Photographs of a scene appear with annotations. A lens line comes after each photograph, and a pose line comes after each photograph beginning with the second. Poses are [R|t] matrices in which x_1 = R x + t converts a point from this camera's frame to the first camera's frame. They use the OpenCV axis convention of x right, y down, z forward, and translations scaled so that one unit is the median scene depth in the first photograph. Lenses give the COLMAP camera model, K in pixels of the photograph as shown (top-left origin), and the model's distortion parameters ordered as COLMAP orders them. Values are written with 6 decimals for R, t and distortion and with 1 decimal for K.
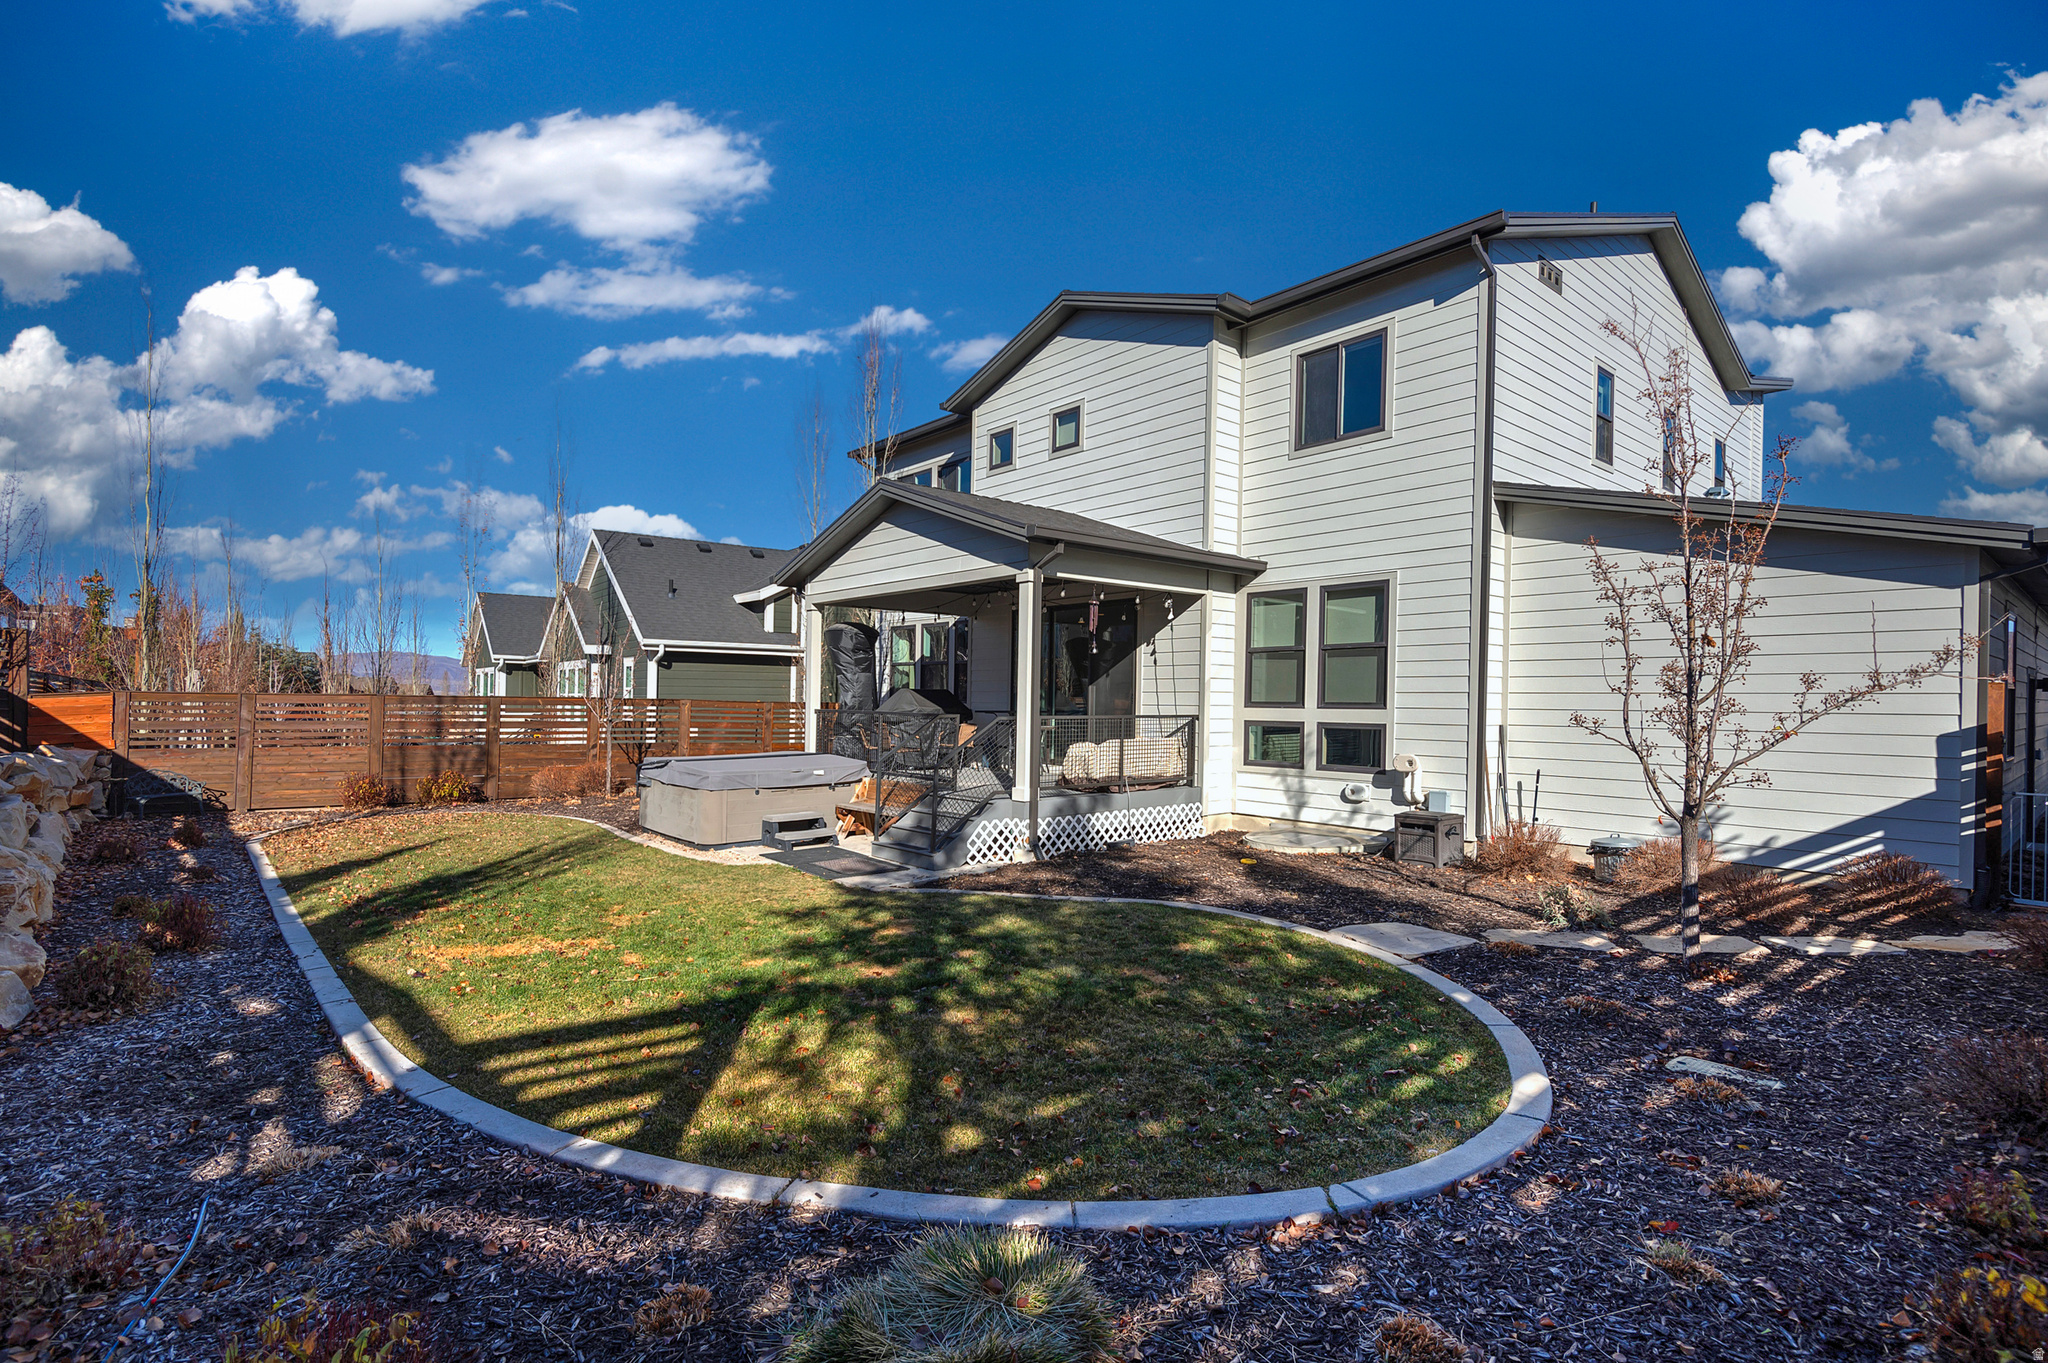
lens RADIAL K [[952.8, 0, 1028.6], [0, 952.8, 706.1], [0, 0, 1]] dist [0.033213, -0.028595]
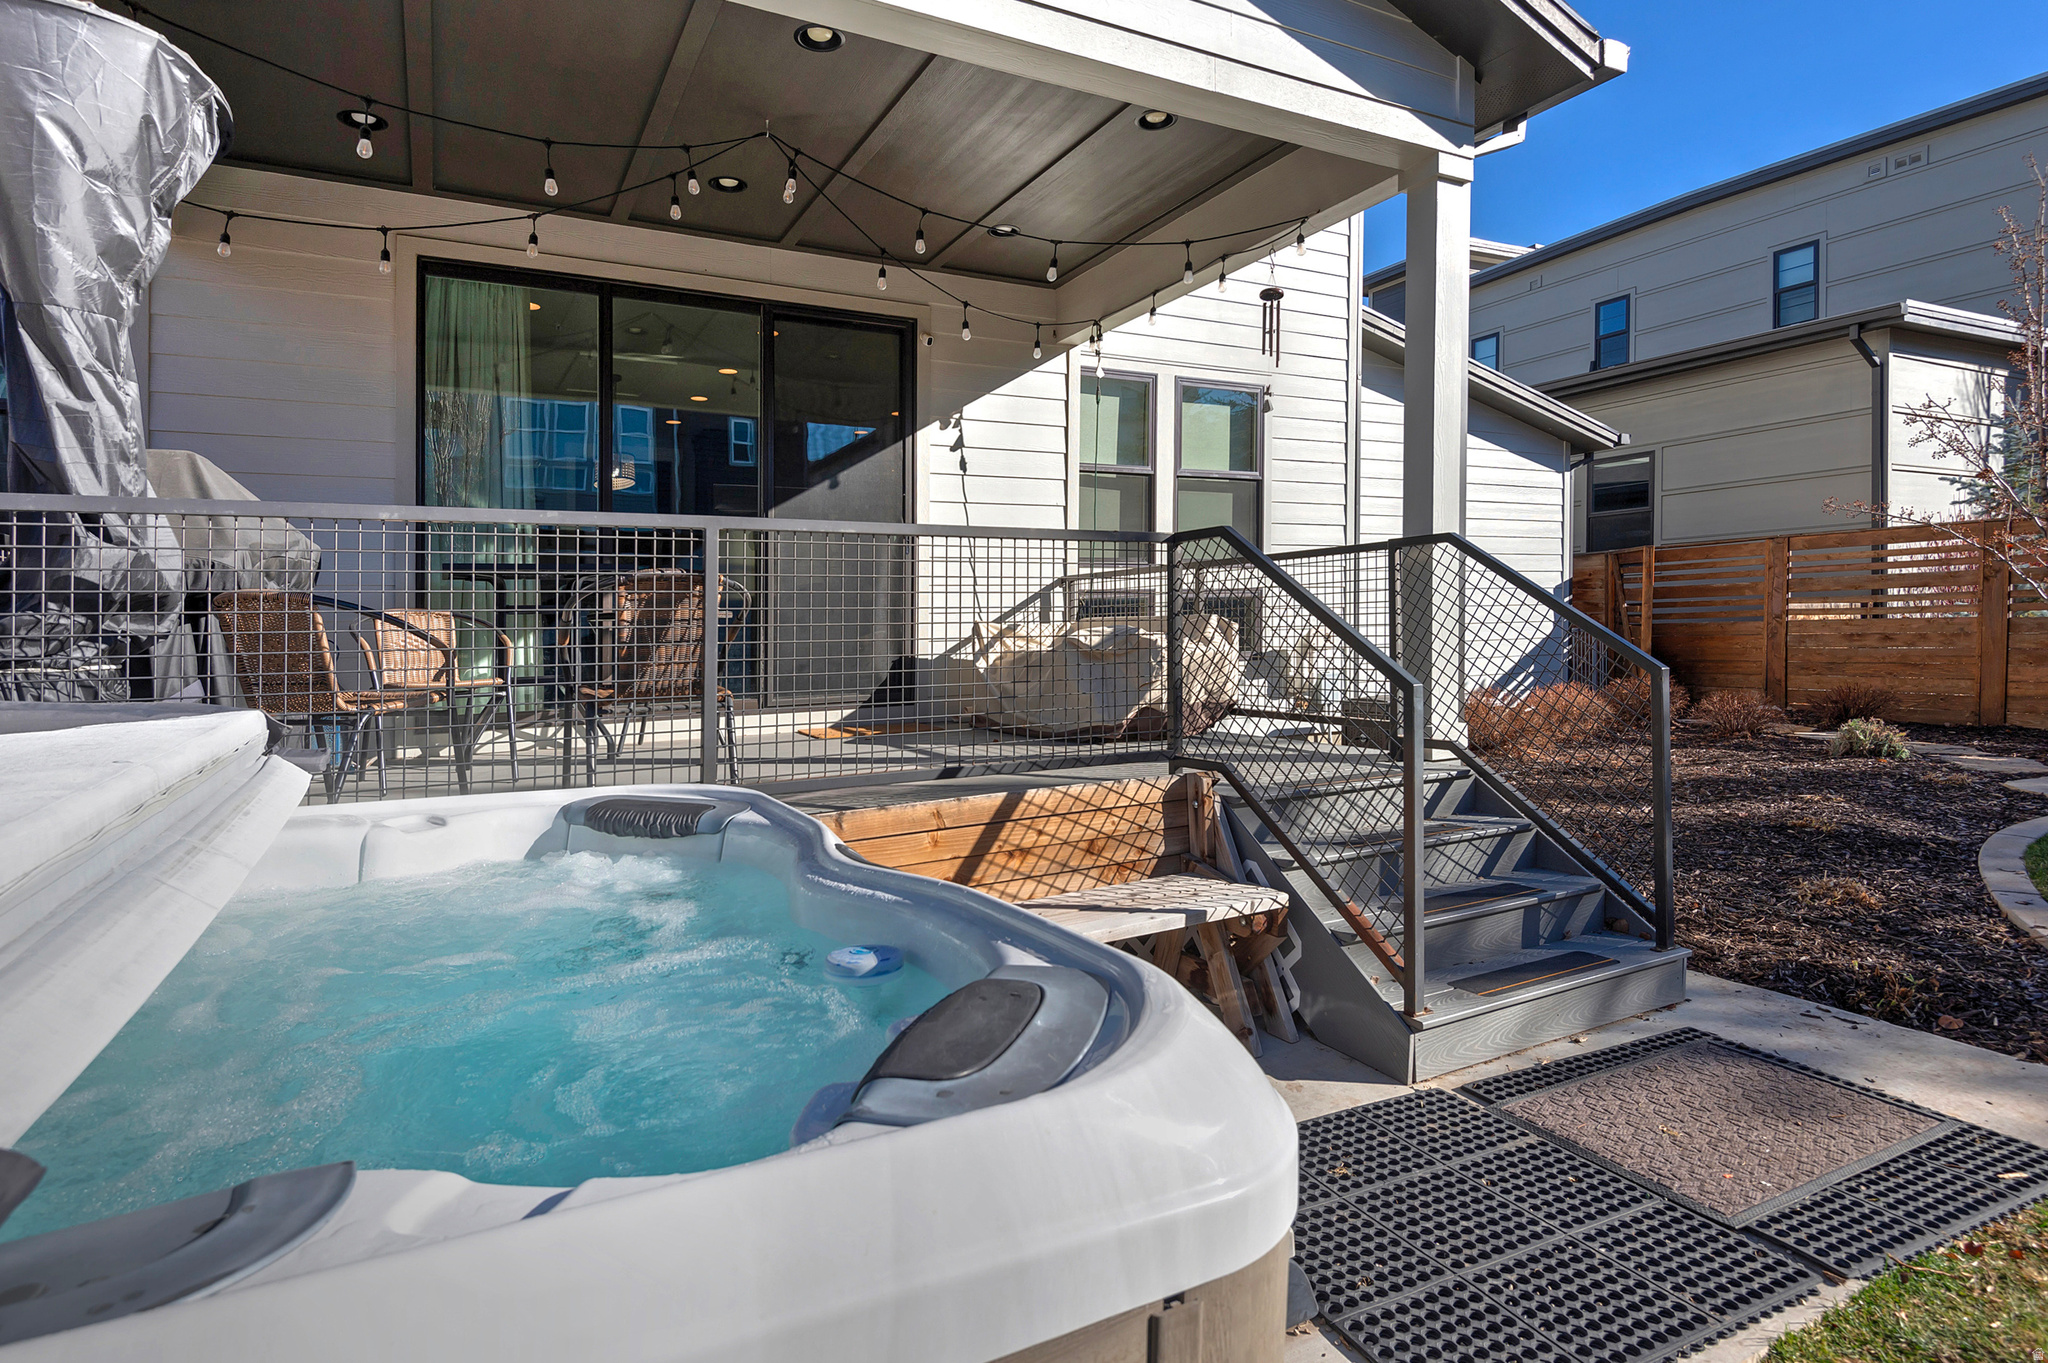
lens RADIAL K [[1034.4, 0, 1023.3], [0, 1034.4, 673.2], [0, 0, 1]] dist [0.013372, -0.001137]
pose [[0.202223, -0.052166, 0.977949, -0.354592], [0.031975, 0.998400, 0.046645, 0.032120], [-0.978817, 0.021837, 0.203568, 0.836263]]
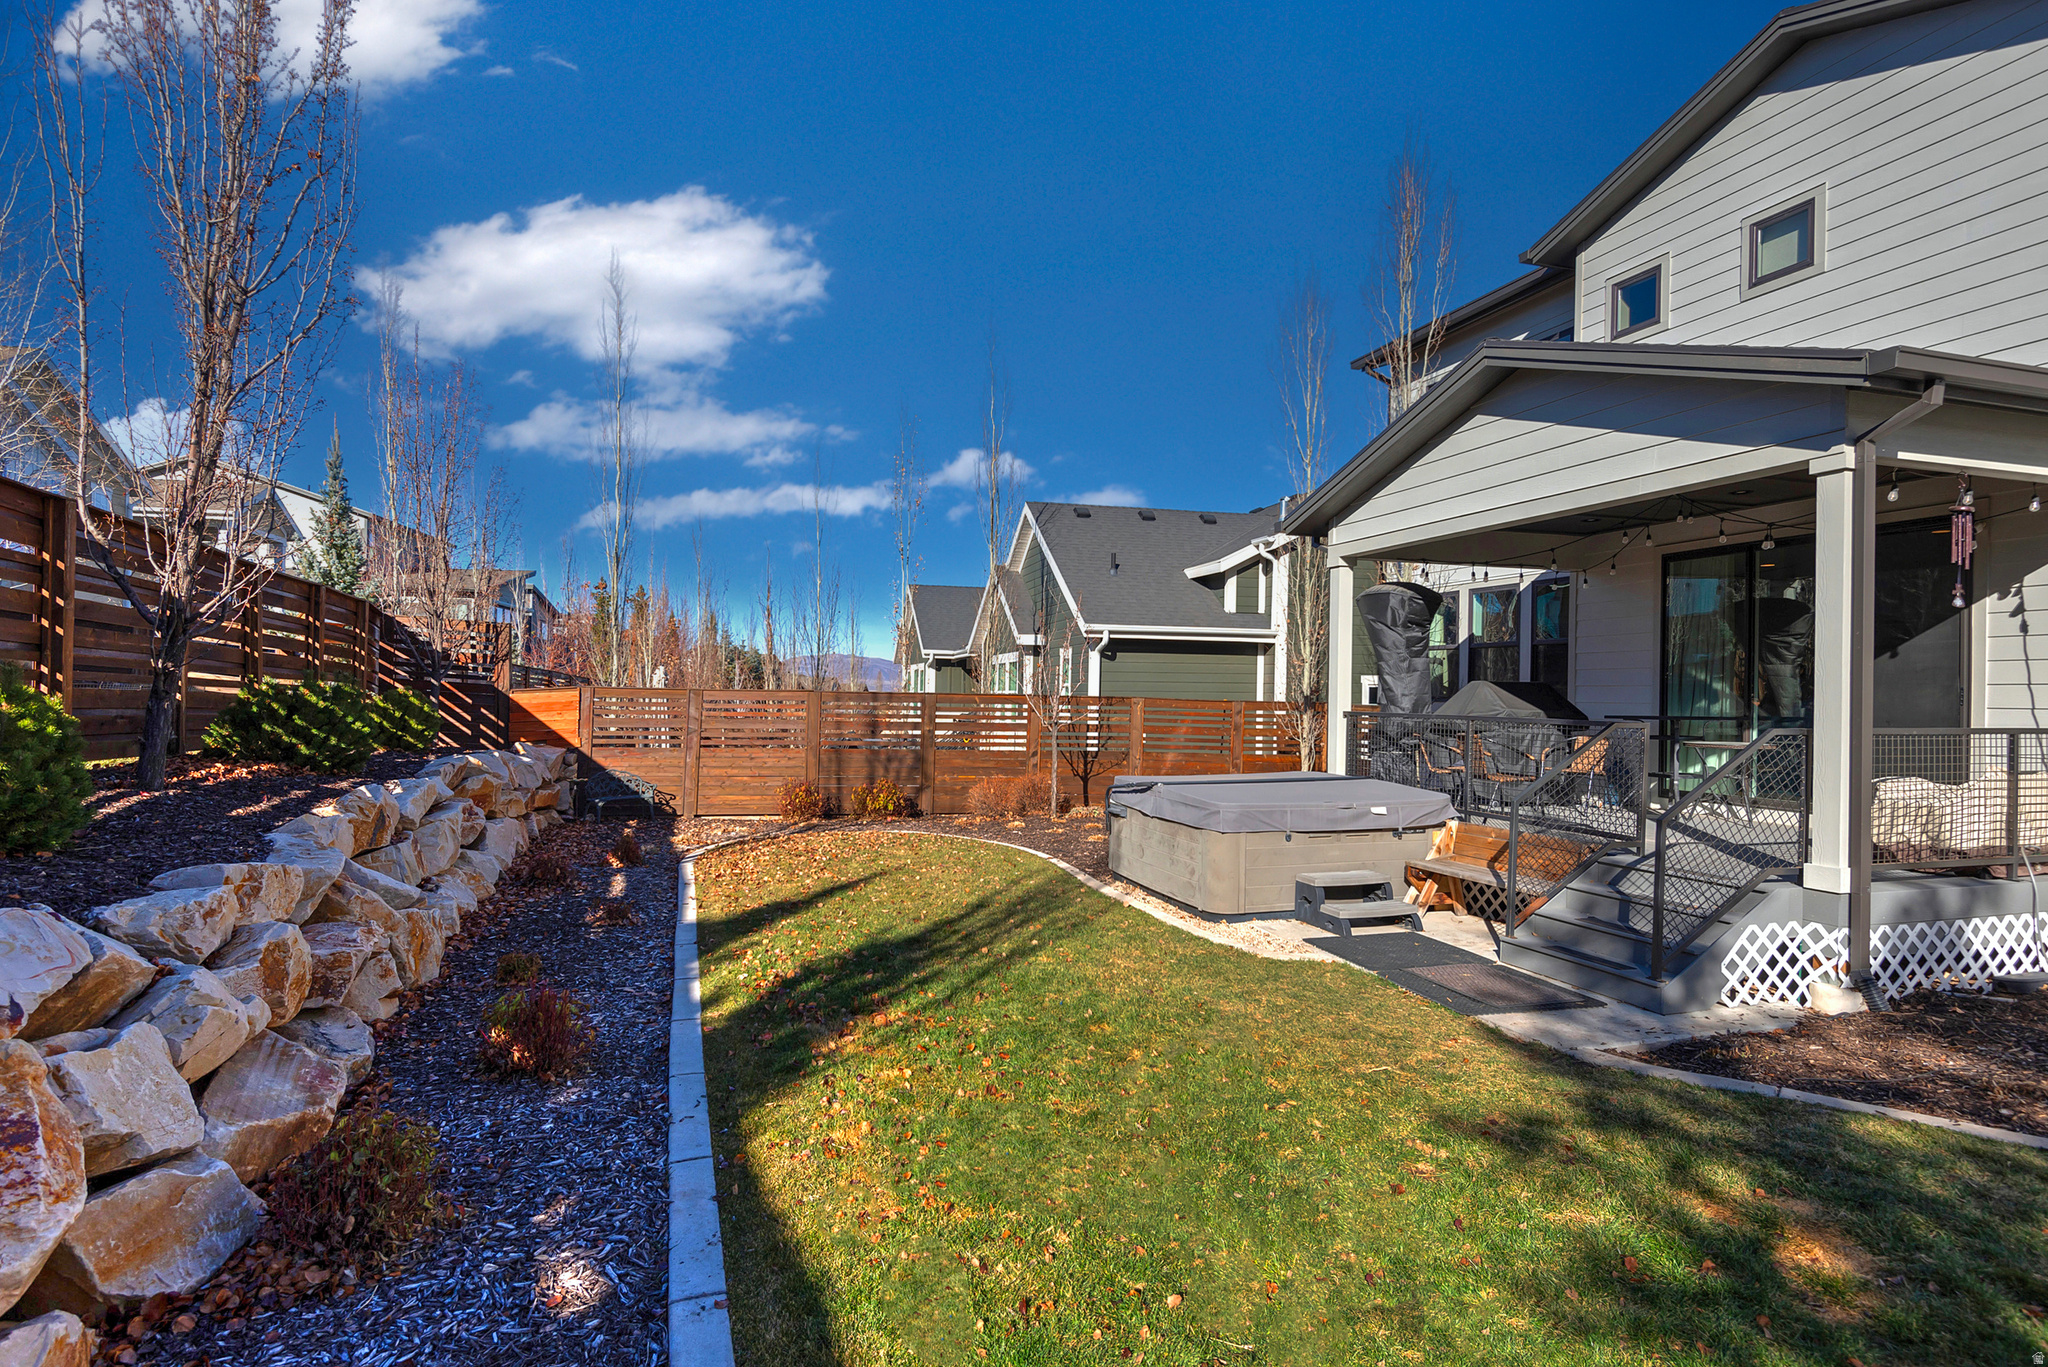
lens RADIAL K [[1034.5, 0, 1025.5], [0, 1034.5, 718.4], [0, 0, 1]] dist [0.002157, -0.013092]
pose [[0.919366, 0.010766, -0.393255, -0.149582], [-0.006411, 0.999903, 0.012387, 0.000747], [0.393350, -0.008867, 0.919346, 0.241919]]
